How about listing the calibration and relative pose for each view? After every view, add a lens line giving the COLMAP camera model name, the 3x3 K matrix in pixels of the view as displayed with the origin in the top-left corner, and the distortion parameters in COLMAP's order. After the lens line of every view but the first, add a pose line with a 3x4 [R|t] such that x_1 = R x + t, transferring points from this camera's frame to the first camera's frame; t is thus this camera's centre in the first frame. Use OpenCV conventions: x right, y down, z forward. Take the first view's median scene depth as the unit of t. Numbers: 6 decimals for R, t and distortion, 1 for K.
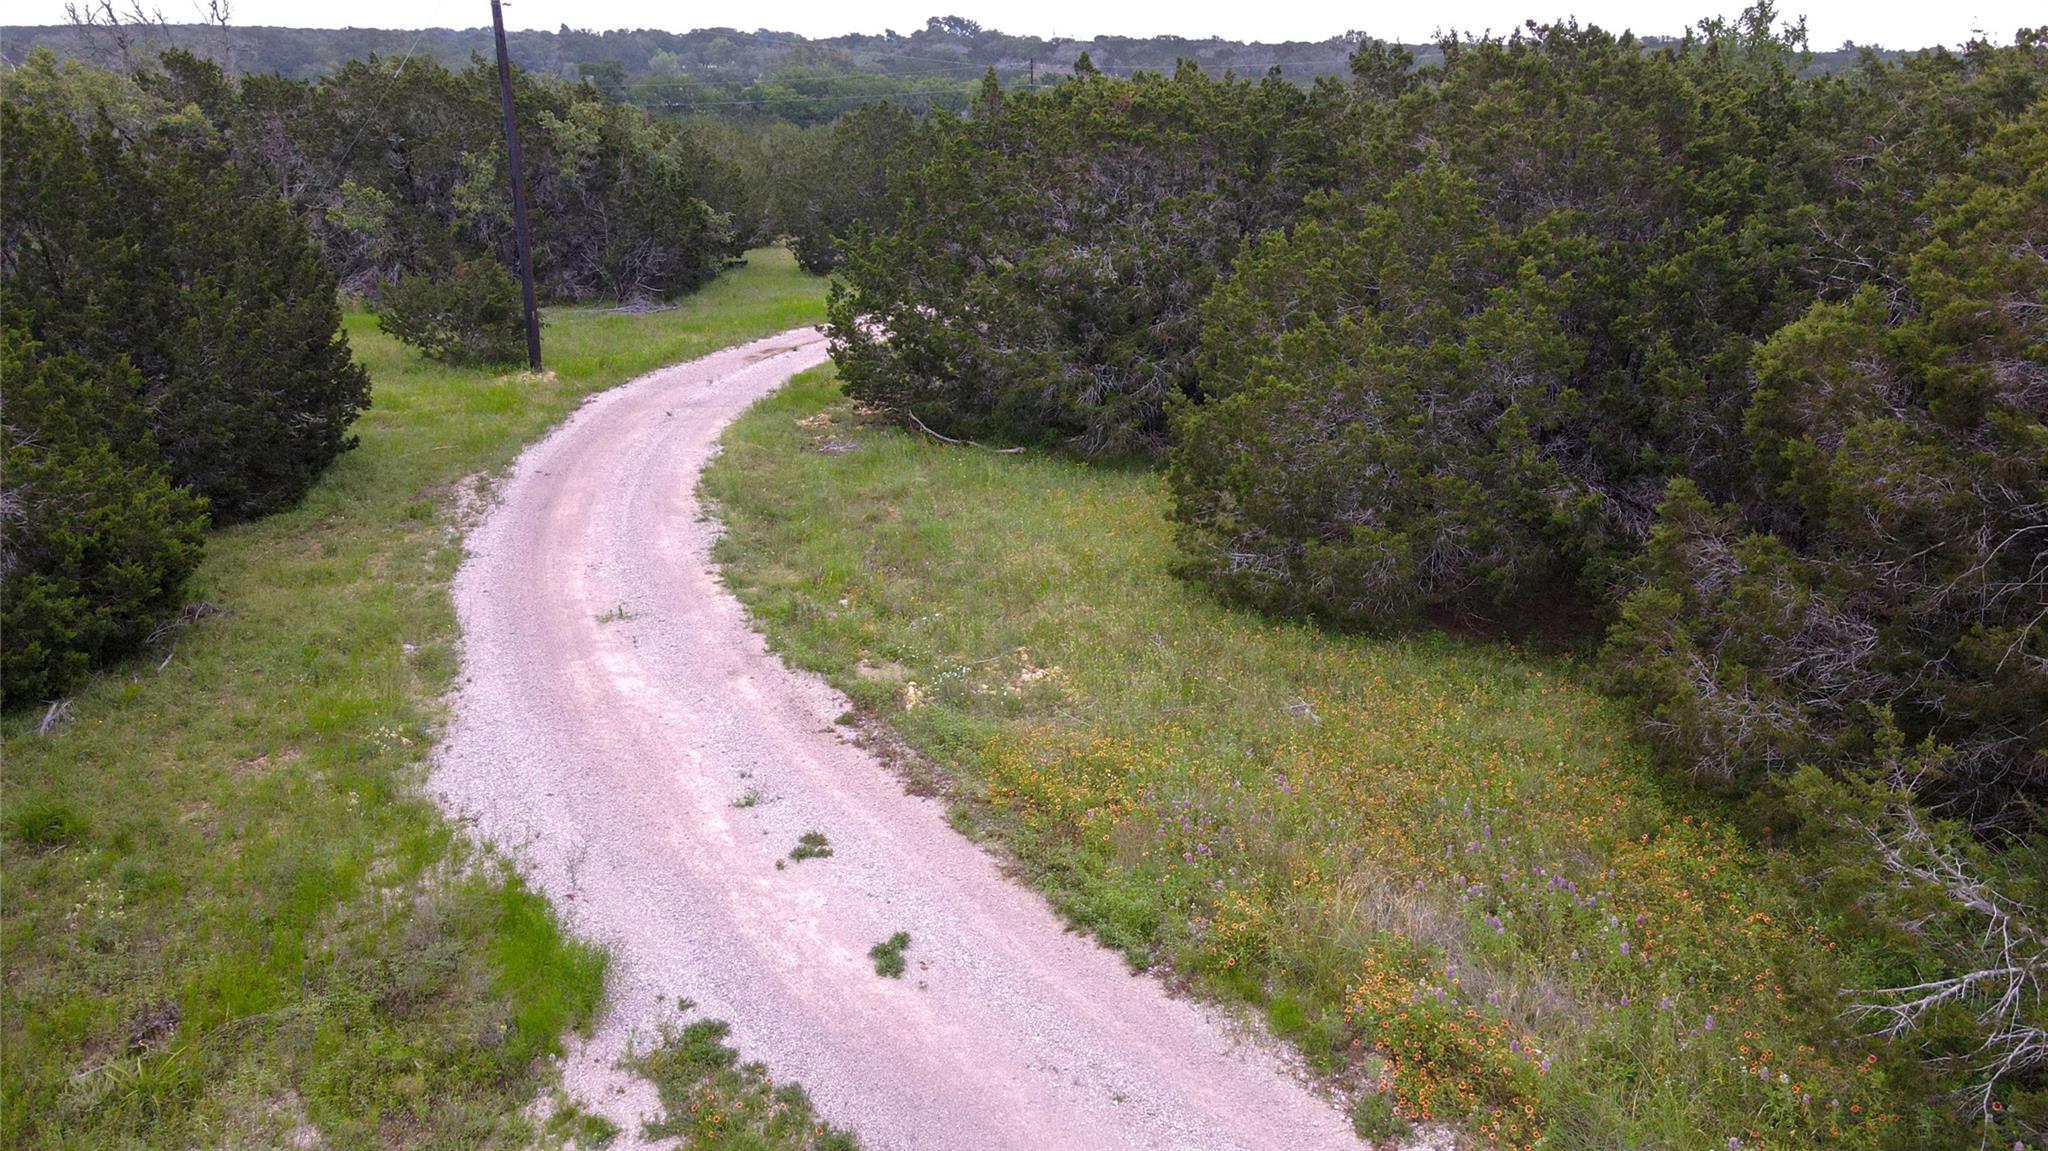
lens RADIAL K [[1552.5, 0, 1037.7], [0, 1552.5, 569.8], [0, 0, 1]] dist [0.011120, -0.015897]
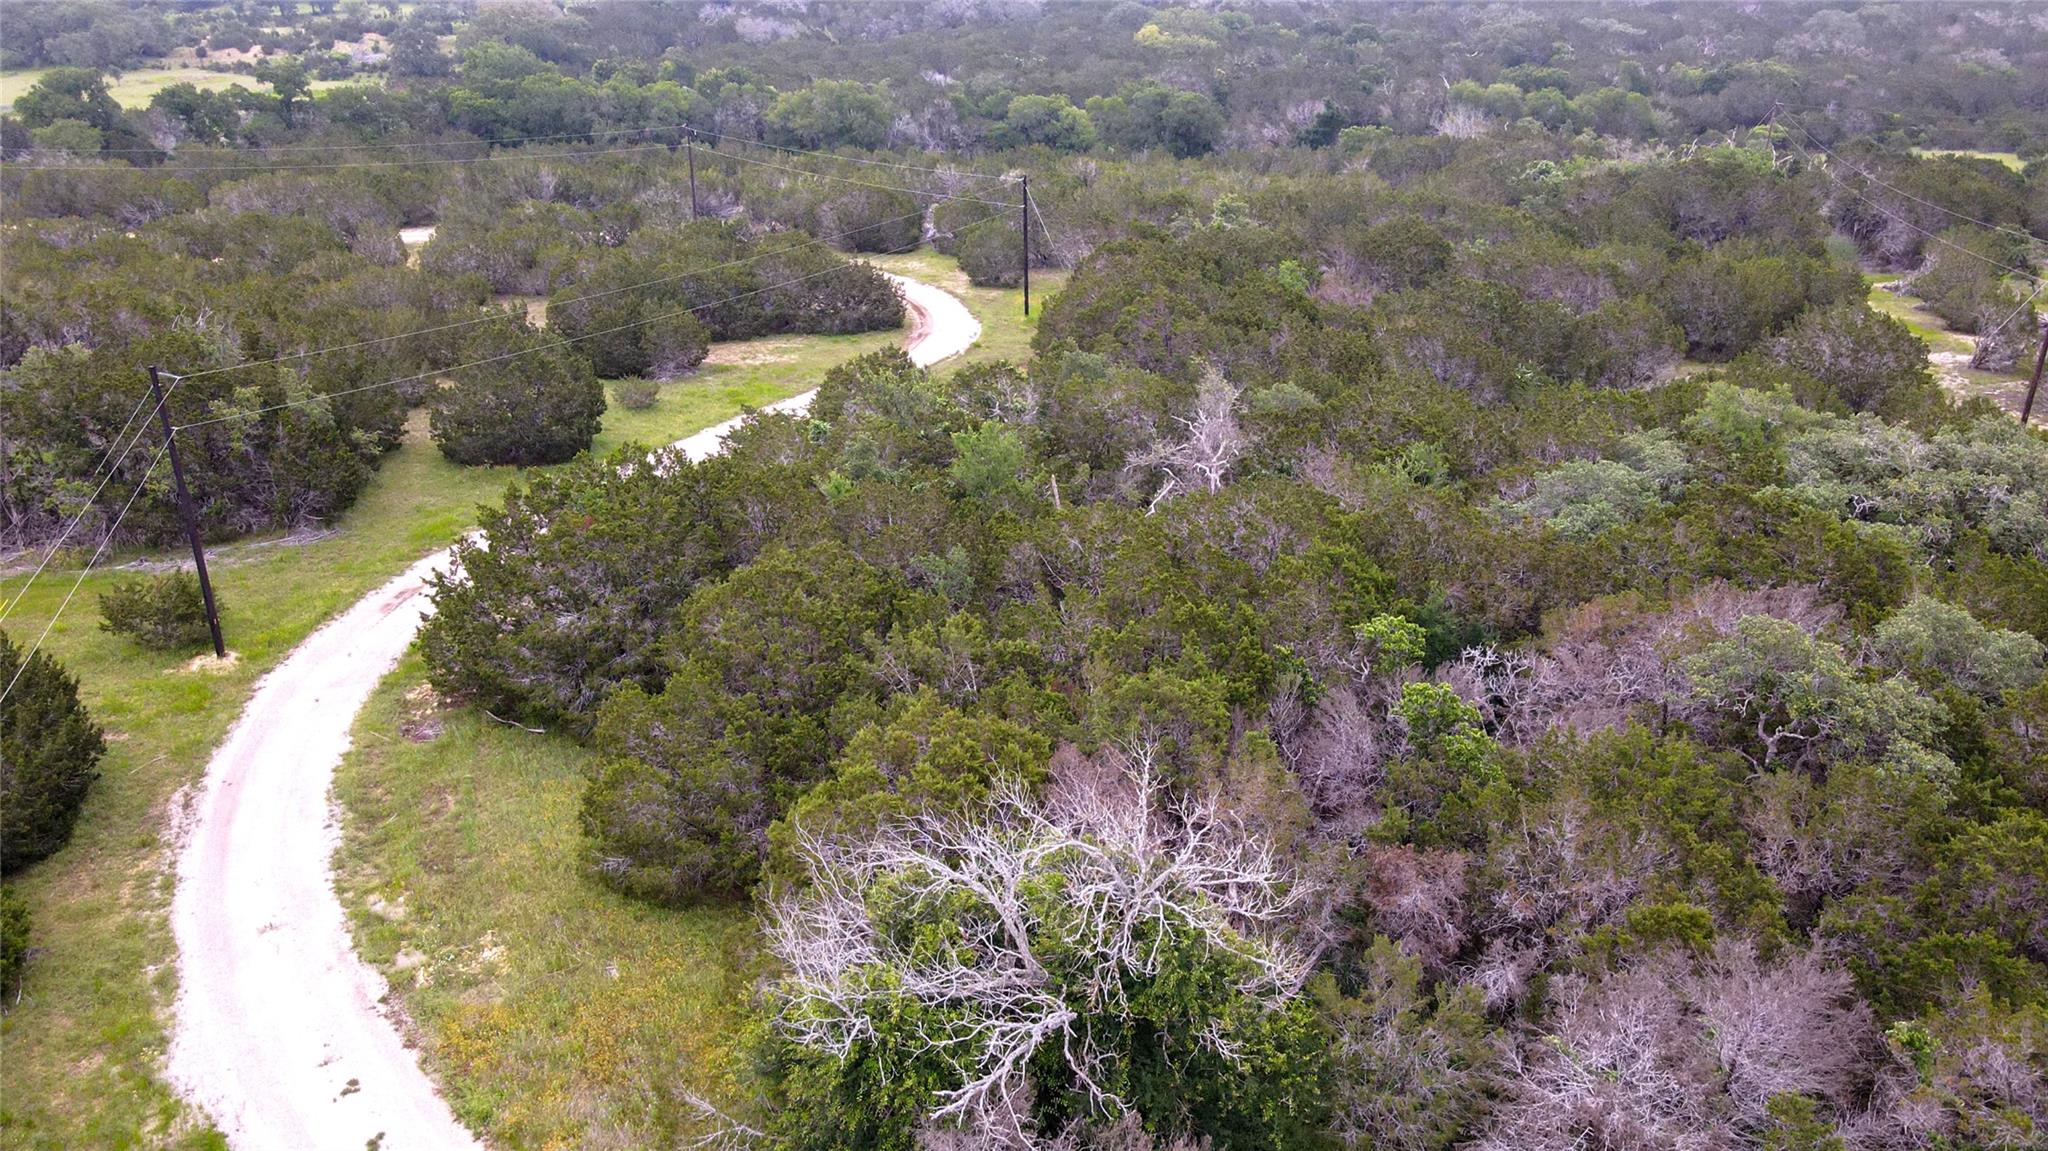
lens RADIAL K [[1552.5, 0, 1015.5], [0, 1552.5, 592.9], [0, 0, 1]] dist [0.011120, -0.015897]
pose [[0.988810, -0.069842, 0.131823, 0.423232], [0.060949, 0.995660, 0.070335, -0.479675], [-0.136163, -0.061514, 0.988775, -0.998902]]
